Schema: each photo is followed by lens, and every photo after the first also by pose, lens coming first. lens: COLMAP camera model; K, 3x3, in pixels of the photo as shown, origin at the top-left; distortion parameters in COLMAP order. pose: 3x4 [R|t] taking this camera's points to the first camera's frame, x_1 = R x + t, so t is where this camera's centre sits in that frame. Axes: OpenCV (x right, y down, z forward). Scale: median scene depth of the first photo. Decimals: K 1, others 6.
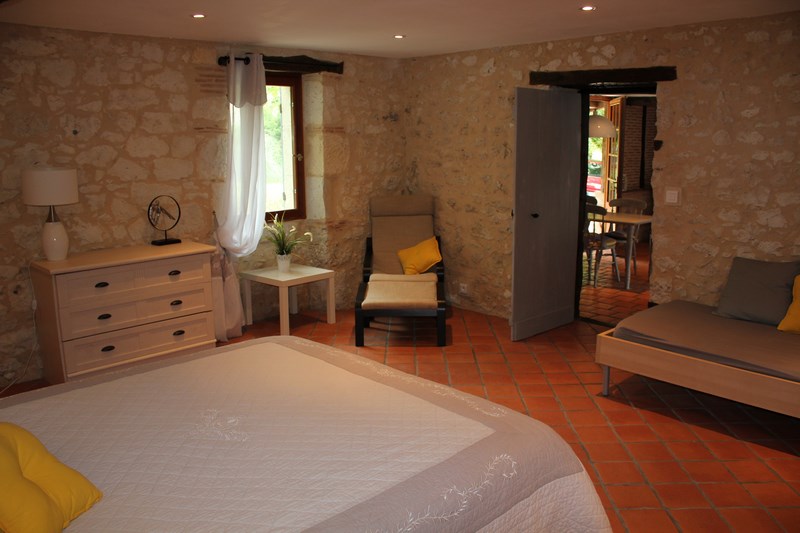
lens RADIAL K [[650.2, 0, 400.0], [0, 650.2, 266.5], [0, 0, 1]] dist [-0.178796, 0.171284]
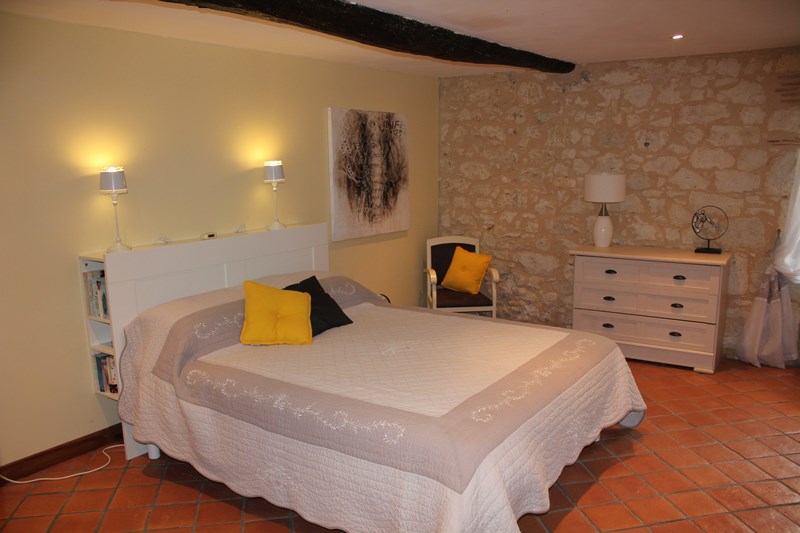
lens RADIAL K [[650.2, 0, 400.0], [0, 650.2, 266.5], [0, 0, 1]] dist [-0.178796, 0.171284]
pose [[0.211026, 0.168070, -0.962923, 0.544503], [-0.179000, 0.975093, 0.130966, -0.060681], [0.960951, 0.144726, 0.235854, 0.292288]]
